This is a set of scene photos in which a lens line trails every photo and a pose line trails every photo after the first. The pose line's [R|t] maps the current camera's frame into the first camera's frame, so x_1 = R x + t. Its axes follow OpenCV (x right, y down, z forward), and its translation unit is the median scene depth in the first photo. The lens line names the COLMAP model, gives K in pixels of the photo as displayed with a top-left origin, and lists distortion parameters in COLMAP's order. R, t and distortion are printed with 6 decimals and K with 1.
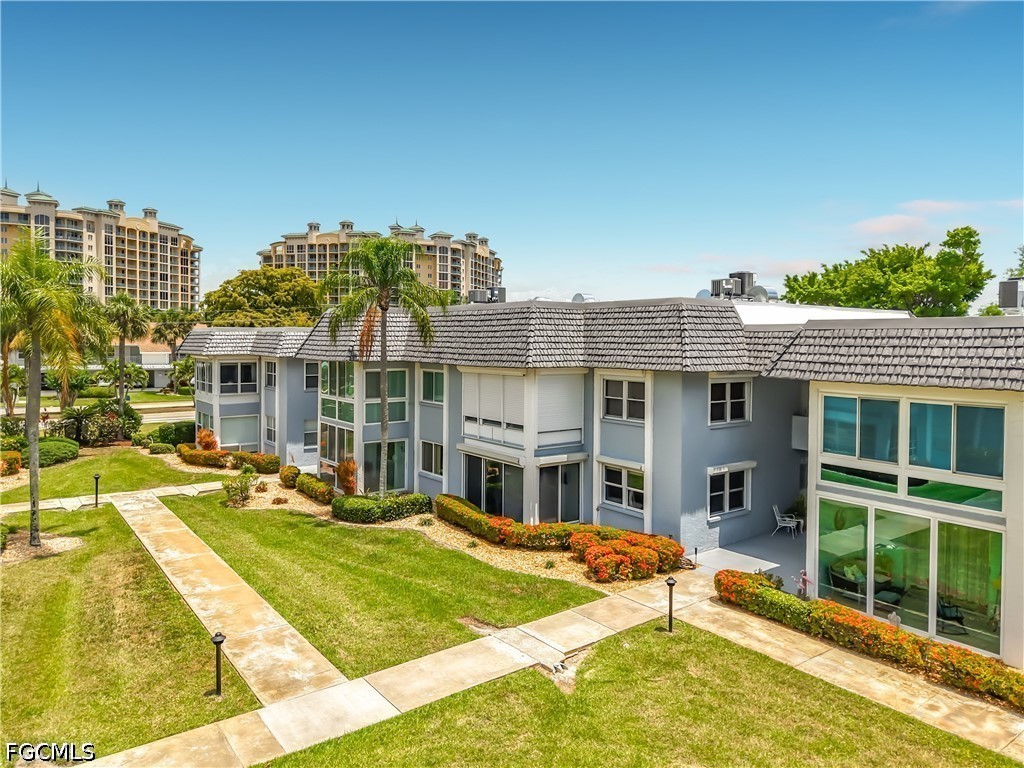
lens RADIAL K [[692.1, 0, 526.4], [0, 692.1, 375.4], [0, 0, 1]] dist [-0.007742, -0.004680]
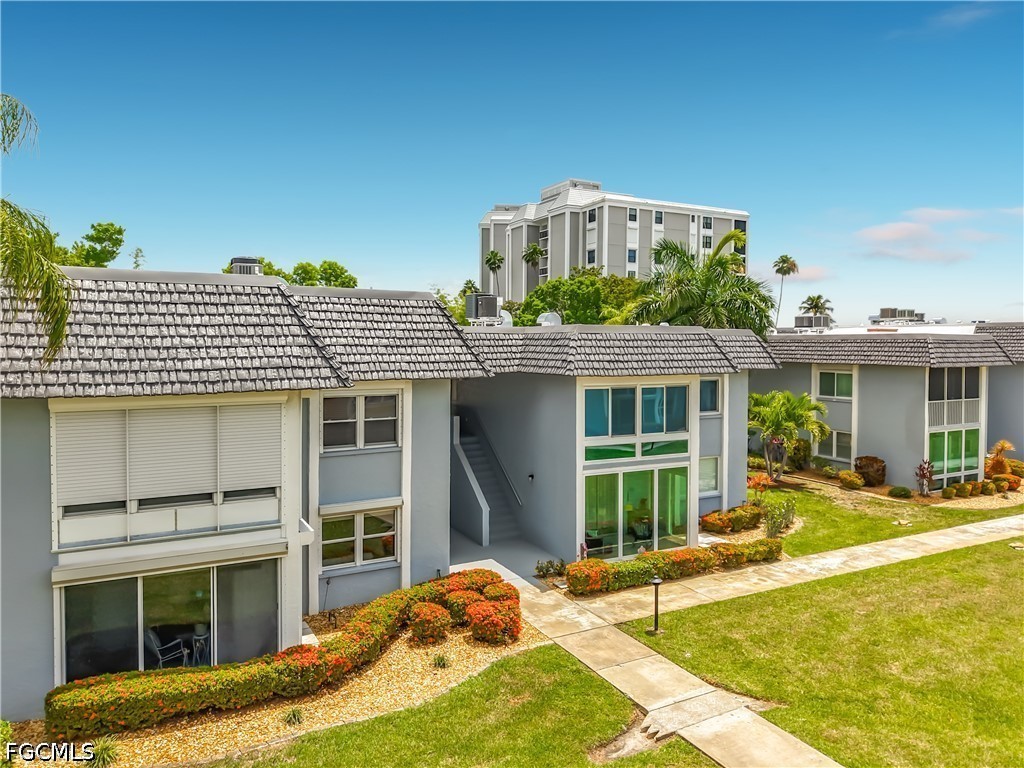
lens RADIAL K [[685.5, 0, 501.7], [0, 685.5, 386.0], [0, 0, 1]] dist [0.055397, -0.064520]
pose [[0.167963, -0.071514, 0.983196, -0.732101], [0.045293, 0.996872, 0.064771, -0.057140], [-0.984752, 0.033653, 0.170676, 0.945865]]
